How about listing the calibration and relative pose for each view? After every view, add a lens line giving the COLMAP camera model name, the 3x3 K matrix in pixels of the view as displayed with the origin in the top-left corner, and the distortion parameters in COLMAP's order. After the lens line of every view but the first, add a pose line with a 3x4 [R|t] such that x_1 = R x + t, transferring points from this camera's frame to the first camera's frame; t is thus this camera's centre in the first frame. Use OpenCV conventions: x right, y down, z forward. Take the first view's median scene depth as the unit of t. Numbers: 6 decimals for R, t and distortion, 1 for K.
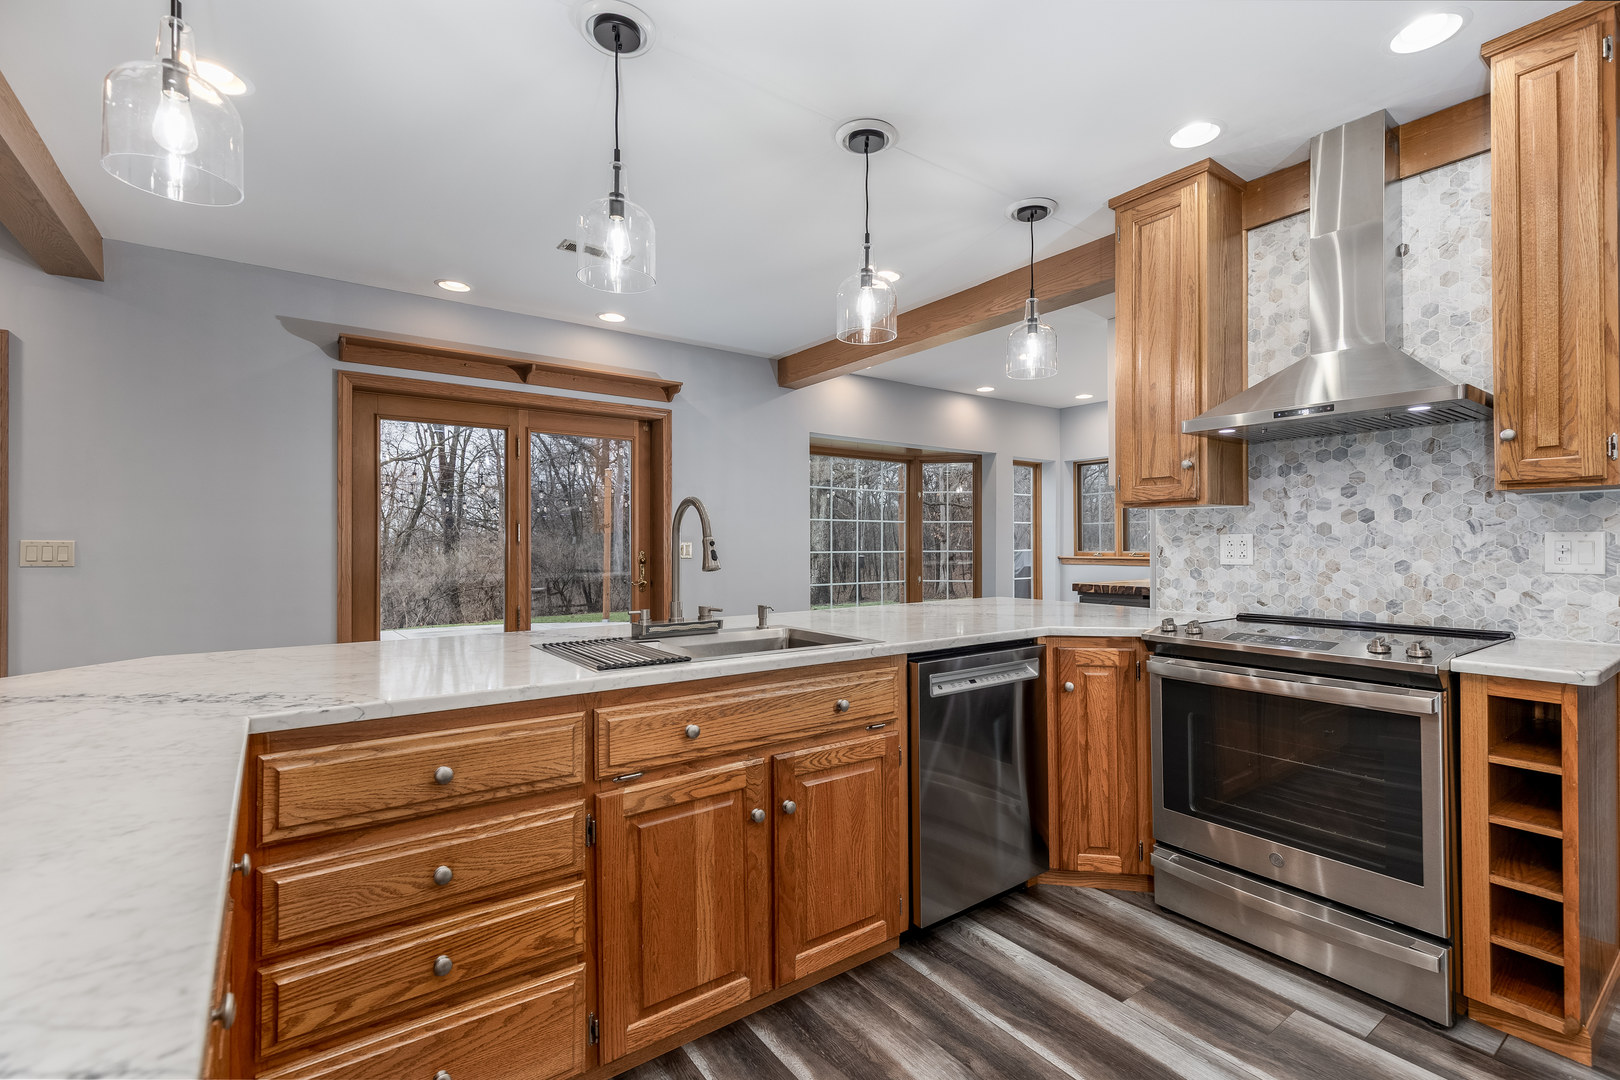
lens RADIAL K [[727.7, 0, 830.4], [0, 727.7, 536.7], [0, 0, 1]] dist [0.002572, 0.000009]
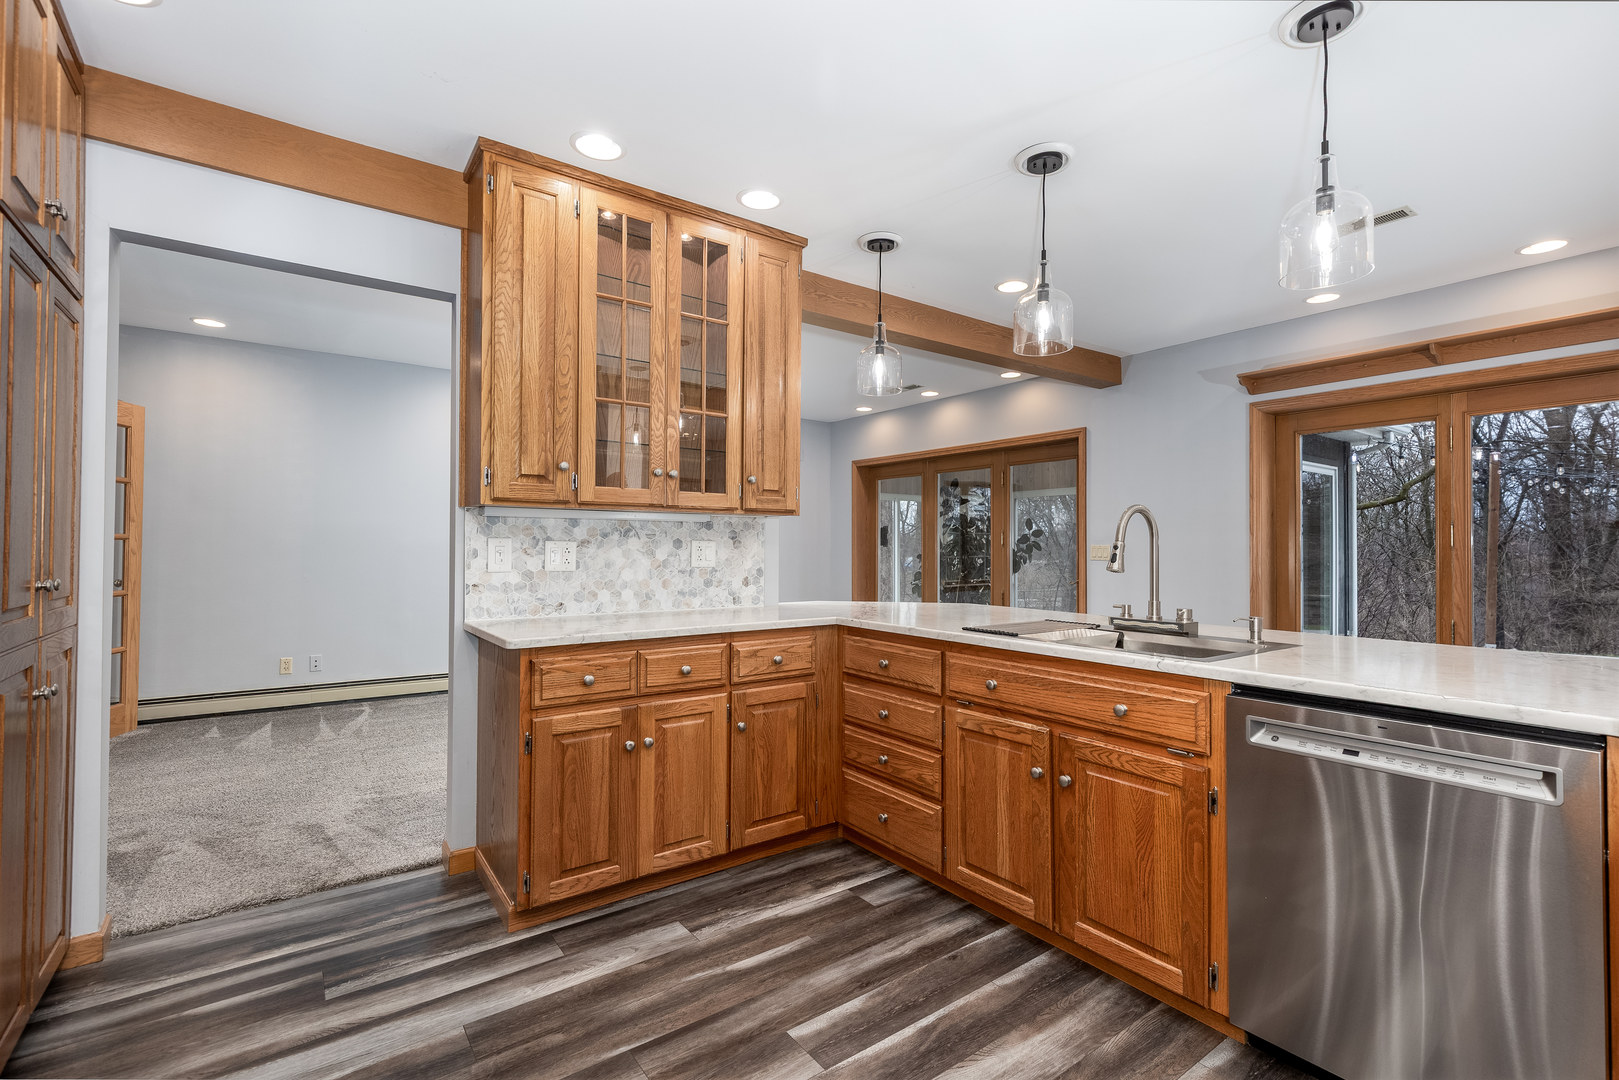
lens RADIAL K [[727.3, 0, 829.9], [0, 727.3, 536.7], [0, 0, 1]] dist [0.002572, 0.000009]
pose [[0.000820, -0.011363, -0.999935, 1.112736], [0.005961, 0.999918, -0.011358, 0.002514], [0.999982, -0.005951, 0.000888, 0.656416]]
